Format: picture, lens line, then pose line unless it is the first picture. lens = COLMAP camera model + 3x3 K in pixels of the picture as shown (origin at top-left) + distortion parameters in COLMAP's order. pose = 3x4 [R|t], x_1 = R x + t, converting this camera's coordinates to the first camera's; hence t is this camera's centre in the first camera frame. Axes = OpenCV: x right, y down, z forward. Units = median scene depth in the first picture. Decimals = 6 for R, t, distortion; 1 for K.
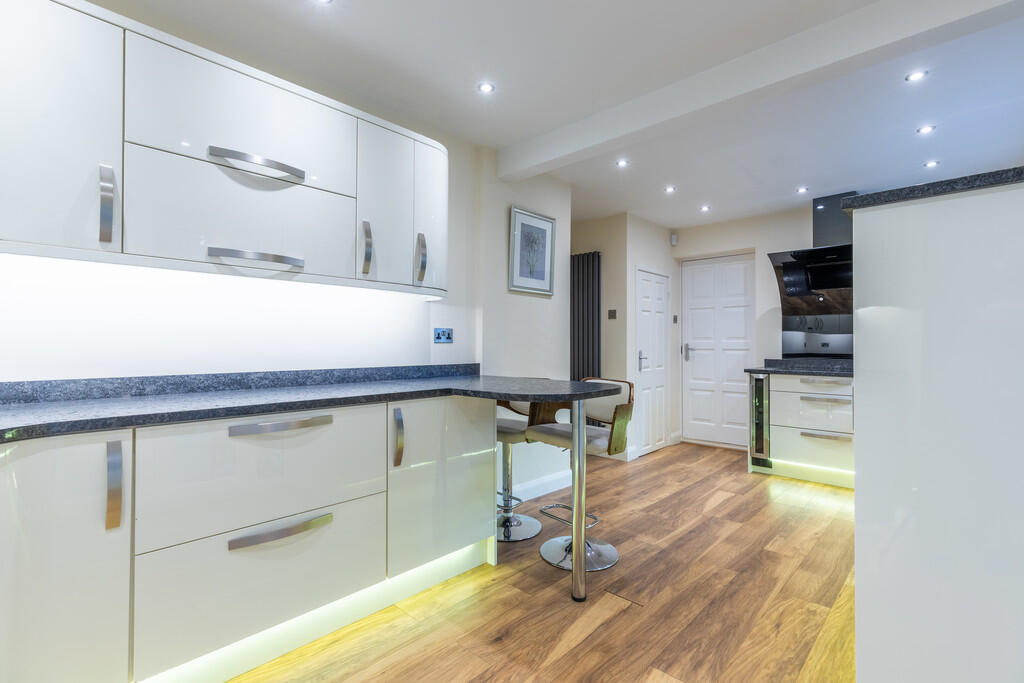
lens RADIAL K [[475.4, 0, 514.4], [0, 475.4, 338.3], [0, 0, 1]] dist [0.010542, -0.000546]
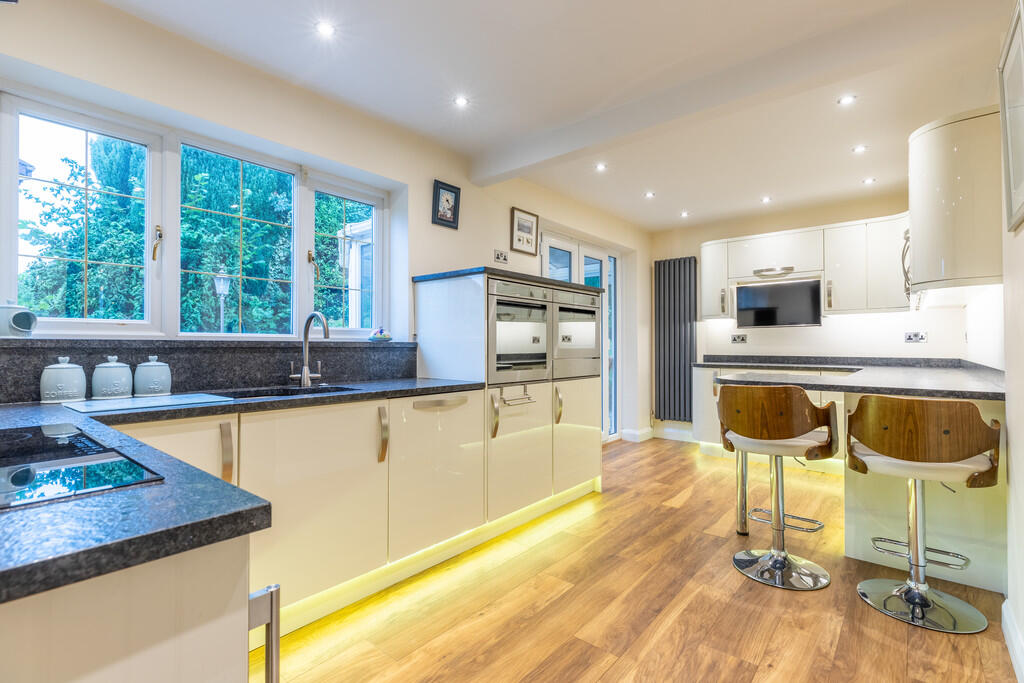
lens RADIAL K [[475.4, 0, 514.4], [0, 475.4, 338.3], [0, 0, 1]] dist [0.010542, -0.000546]
pose [[-0.998477, -0.002960, -0.055092, 0.644860], [-0.001442, 0.999618, -0.027588, 0.029242], [0.055152, -0.027466, -0.998100, 1.760636]]
